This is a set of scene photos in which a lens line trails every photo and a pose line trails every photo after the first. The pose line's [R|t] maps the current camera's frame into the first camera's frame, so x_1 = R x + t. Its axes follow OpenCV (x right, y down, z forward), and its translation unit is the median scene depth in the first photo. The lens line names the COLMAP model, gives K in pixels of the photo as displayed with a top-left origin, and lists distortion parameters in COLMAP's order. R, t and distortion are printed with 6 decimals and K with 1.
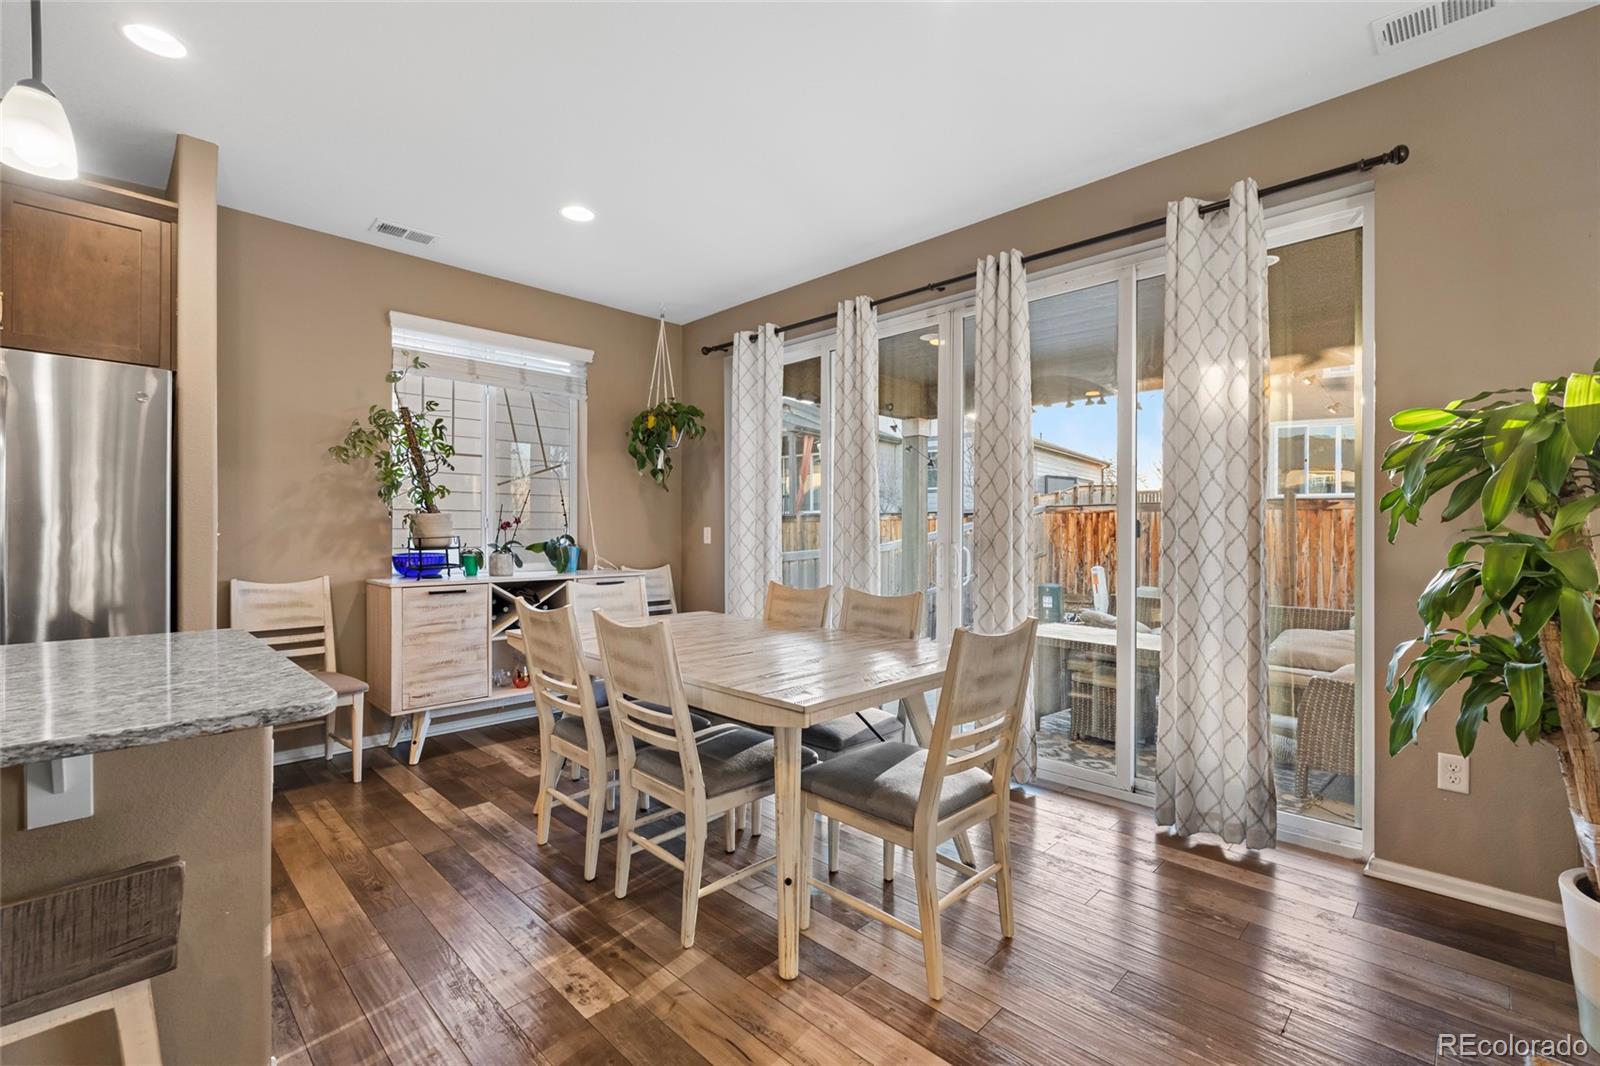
lens RADIAL K [[704.0, 0, 801.7], [0, 704.0, 532.4], [0, 0, 1]] dist [-0.005222, 0.000618]
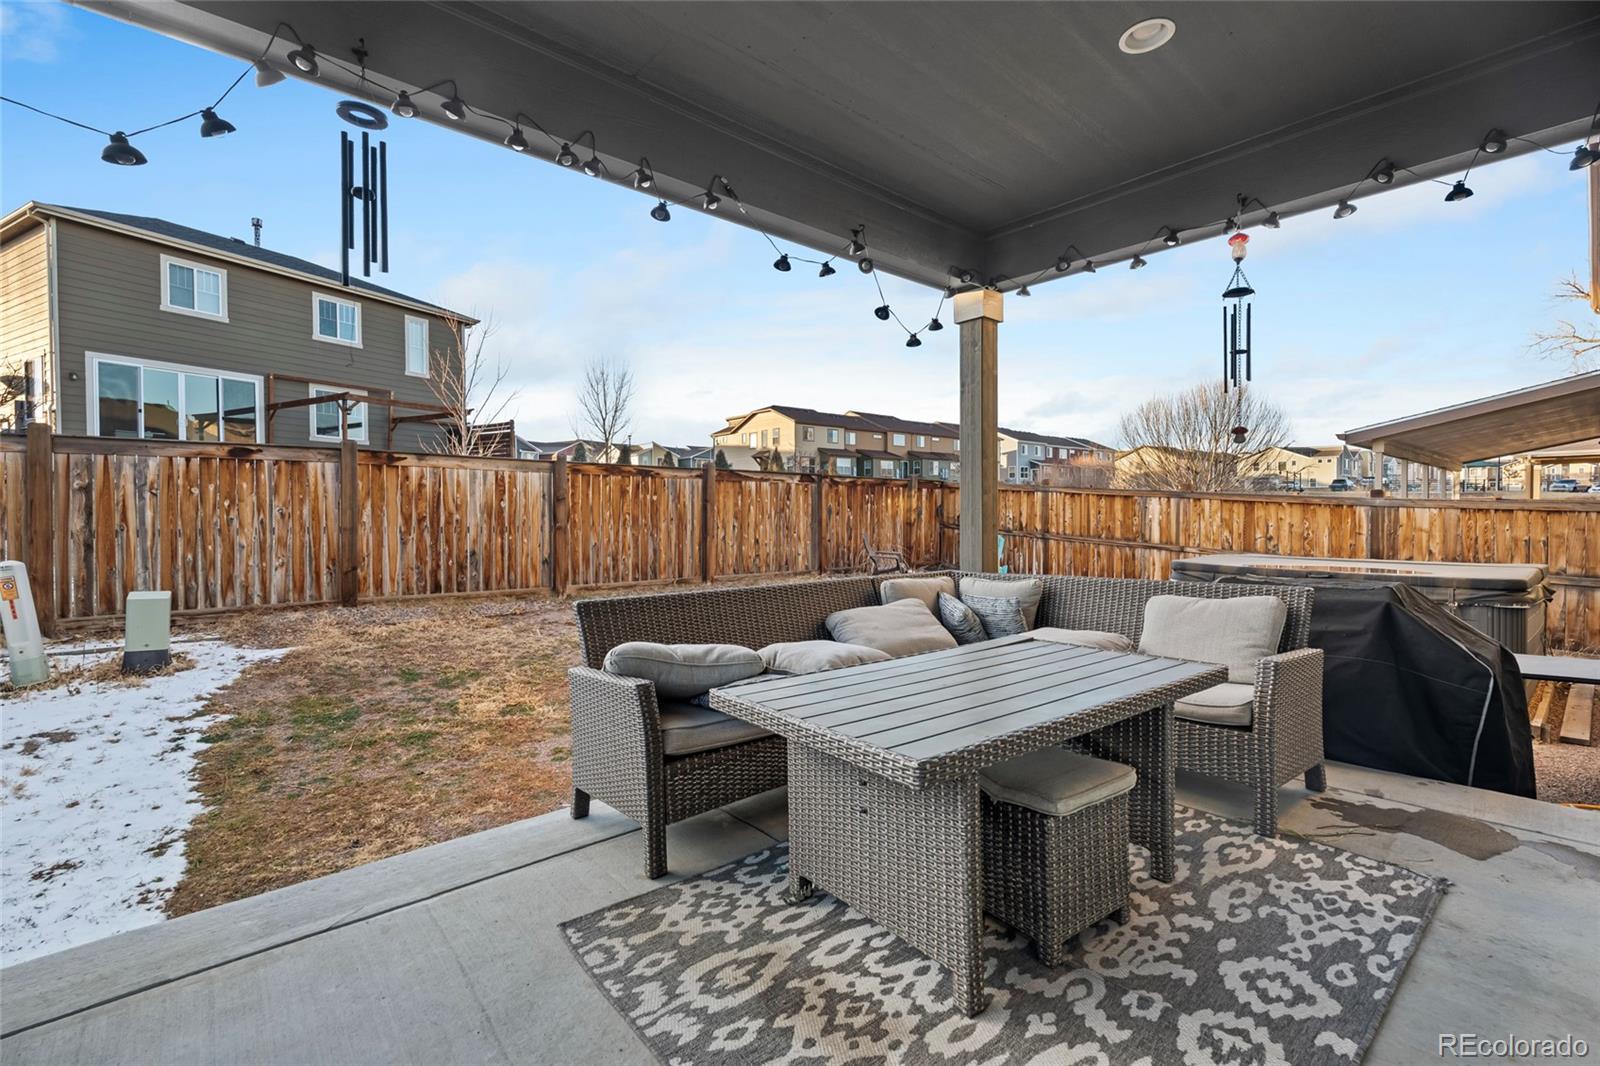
lens RADIAL K [[704.0, 0, 798.9], [0, 704.0, 518.4], [0, 0, 1]] dist [-0.005222, 0.000618]
pose [[0.073680, -0.014709, 0.997173, -0.022361], [0.001348, 0.999892, 0.014649, 0.039561], [-0.997281, 0.000265, 0.073692, 1.272533]]
